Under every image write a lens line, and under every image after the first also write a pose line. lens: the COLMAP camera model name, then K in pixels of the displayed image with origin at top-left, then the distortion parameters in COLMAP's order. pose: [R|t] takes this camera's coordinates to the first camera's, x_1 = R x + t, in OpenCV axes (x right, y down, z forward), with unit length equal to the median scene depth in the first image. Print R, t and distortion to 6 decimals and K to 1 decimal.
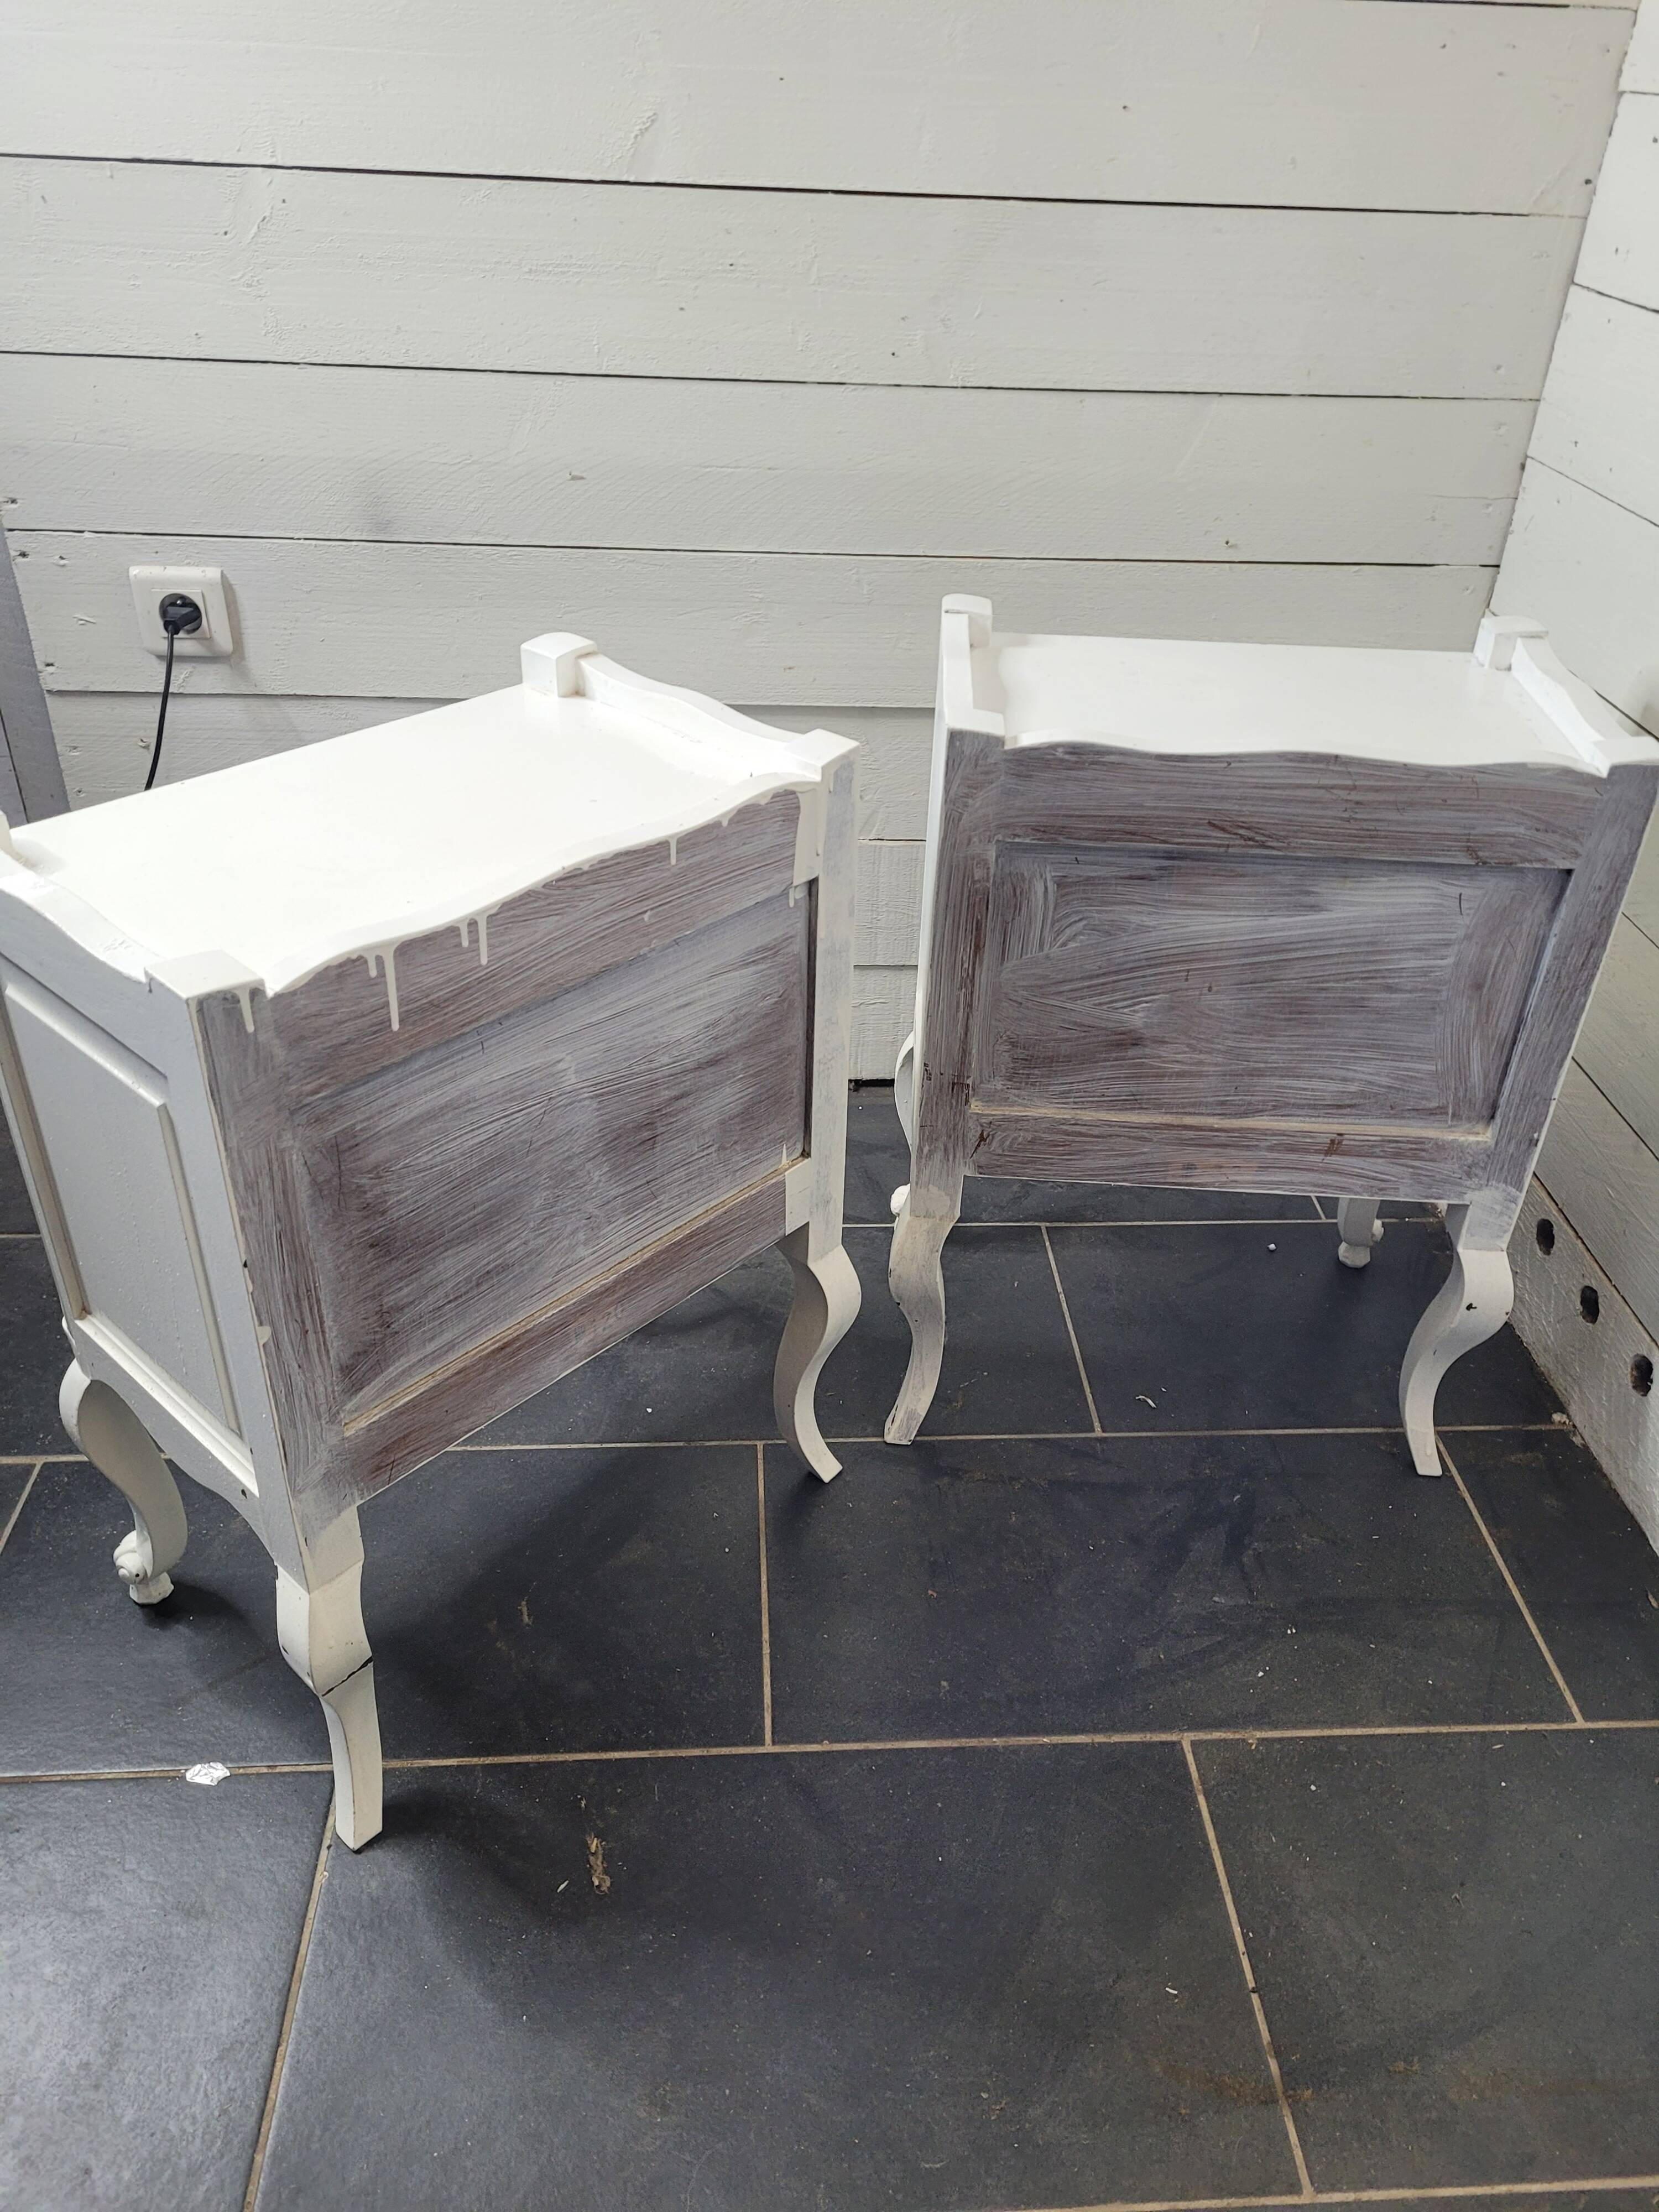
lens RADIAL K [[1642.2, 0, 830.1], [0, 1642.2, 1099.2], [0, 0, 1]] dist [0.047665, -0.041009]
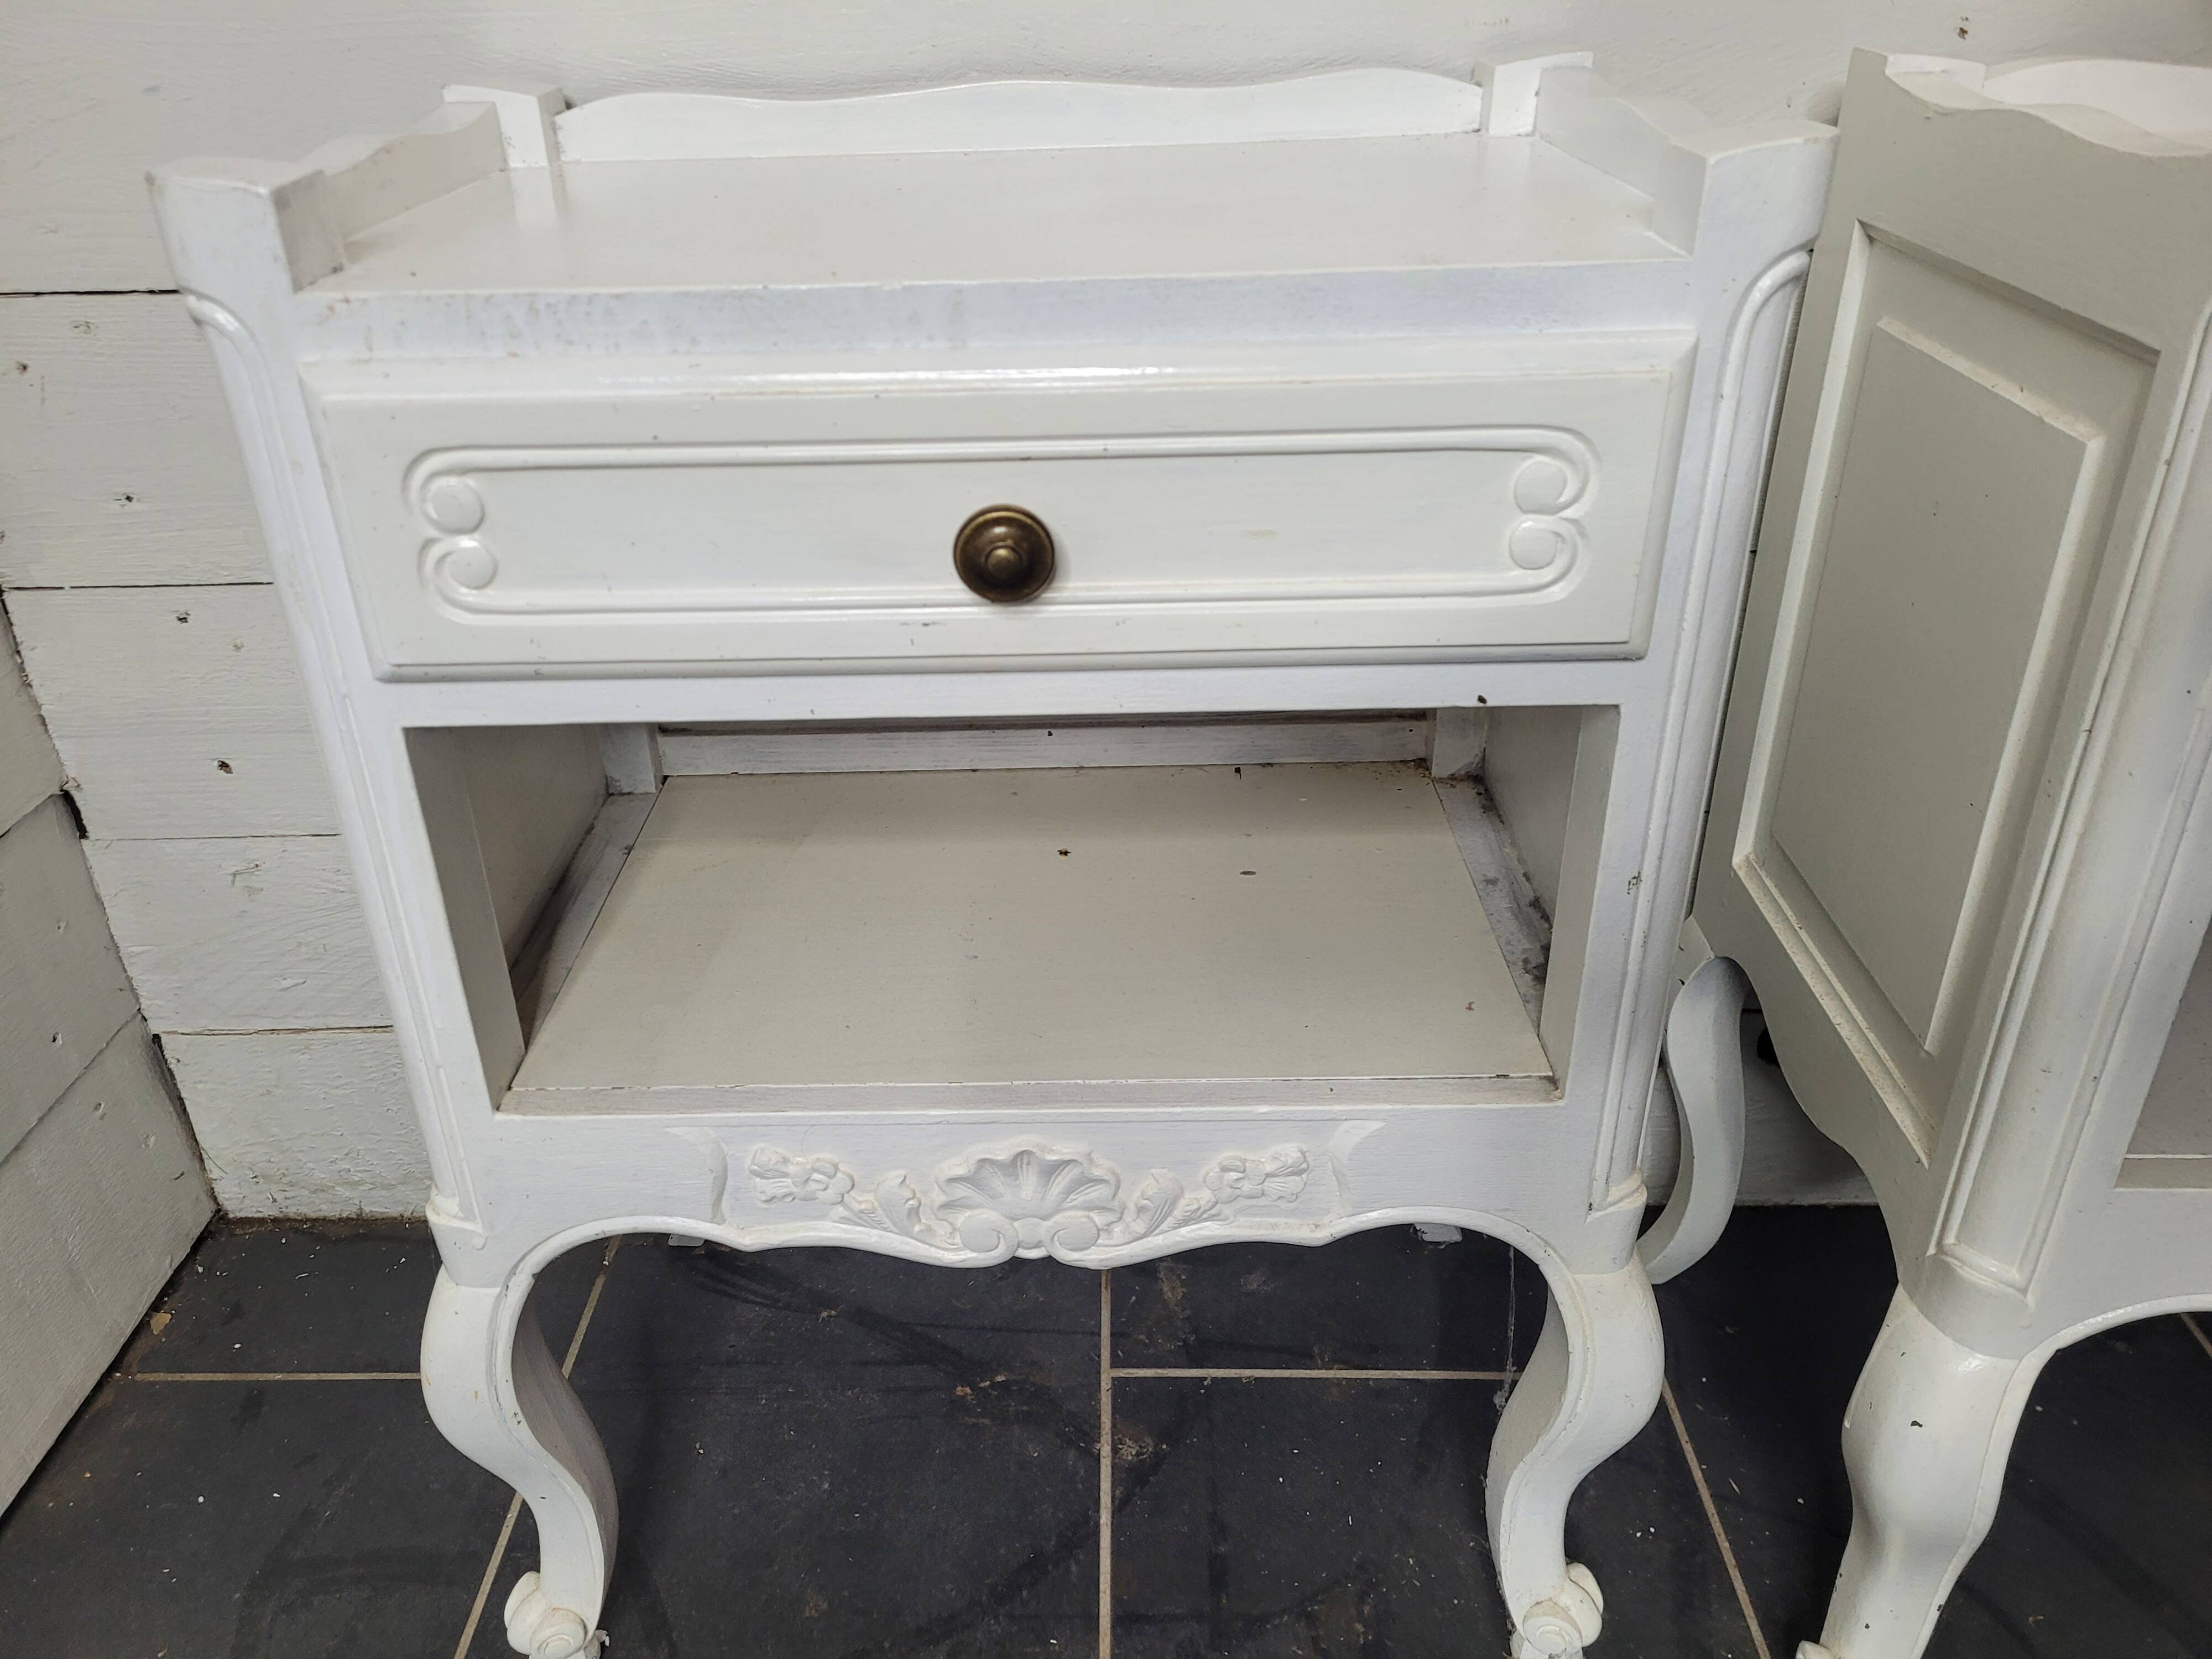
lens RADIAL K [[1664.4, 0, 1060.2], [0, 1664.4, 818.5], [0, 0, 1]] dist [0.062834, -0.056514]
pose [[0.085147, -0.508016, 0.857129, -0.077953], [0.576568, 0.726712, 0.373442, -0.218465], [-0.812600, 0.462396, 0.354783, 0.774154]]
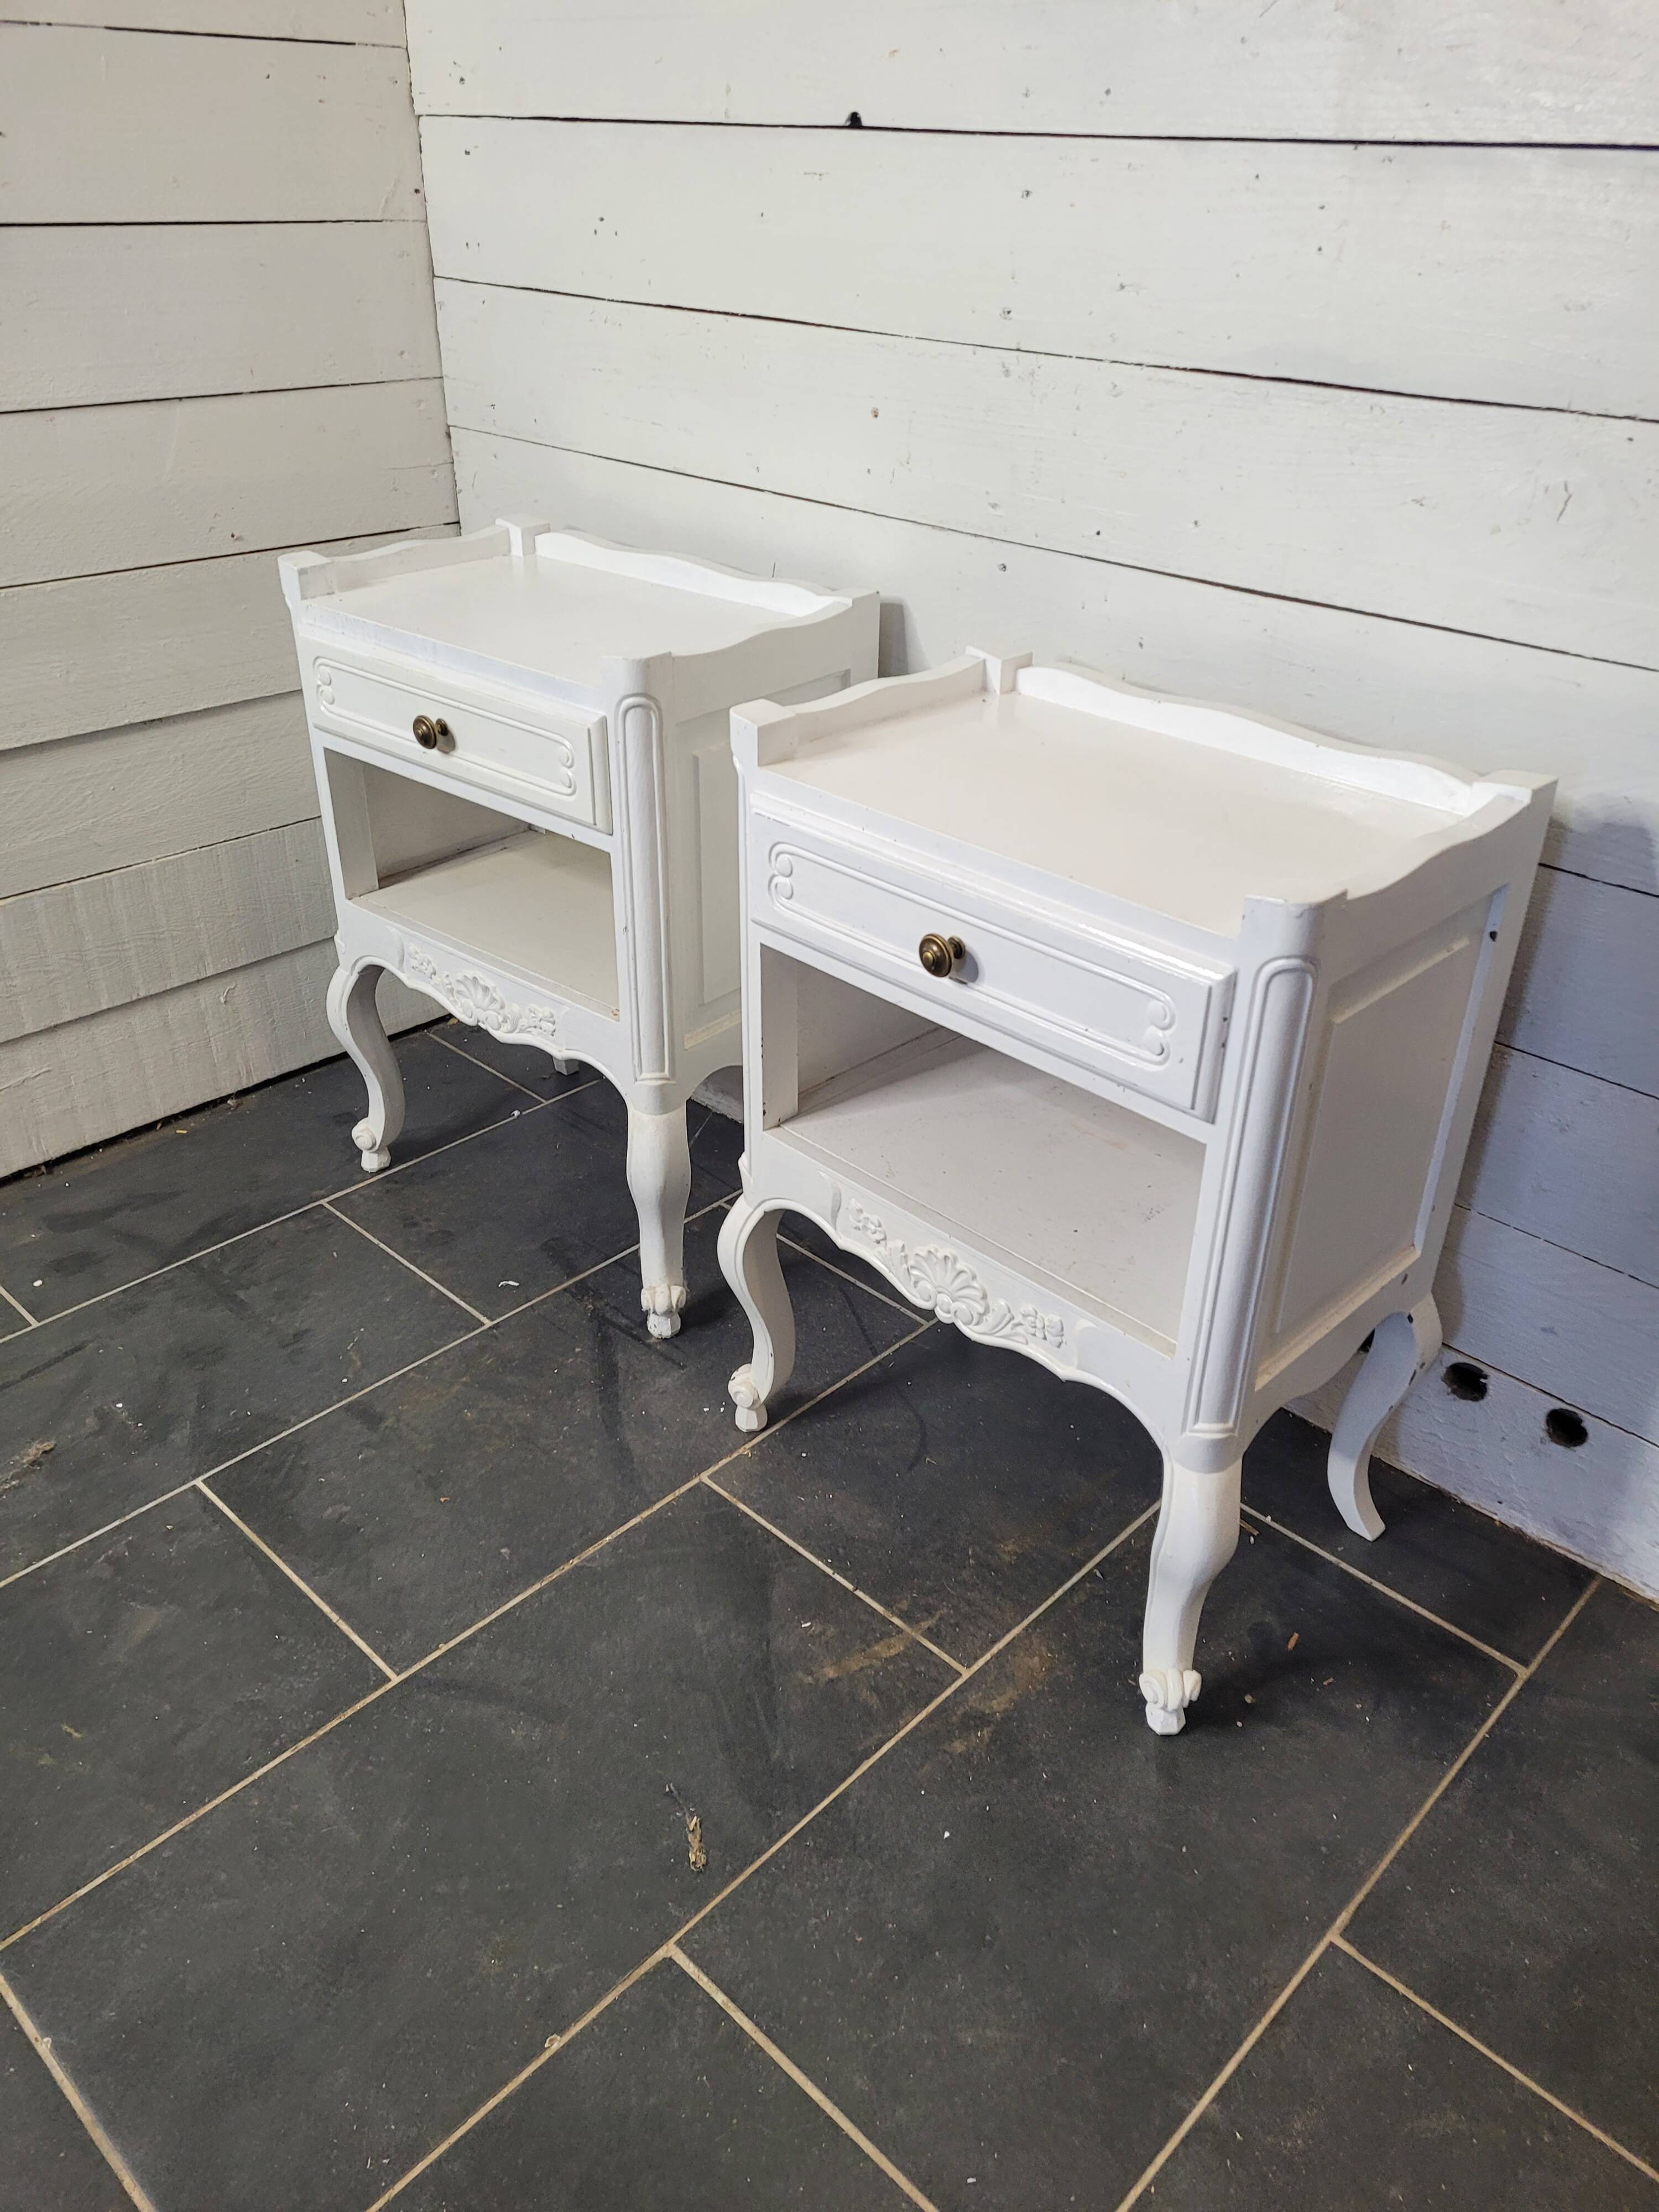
lens RADIAL K [[1664.4, 0, 848.5], [0, 1664.4, 1108.3], [0, 0, 1]] dist [0.062834, -0.056514]
pose [[0.731282, -0.360400, 0.579085, -0.278992], [0.380039, 0.920300, 0.092837, 0.064735], [-0.566390, 0.152184, 0.809964, -0.062850]]
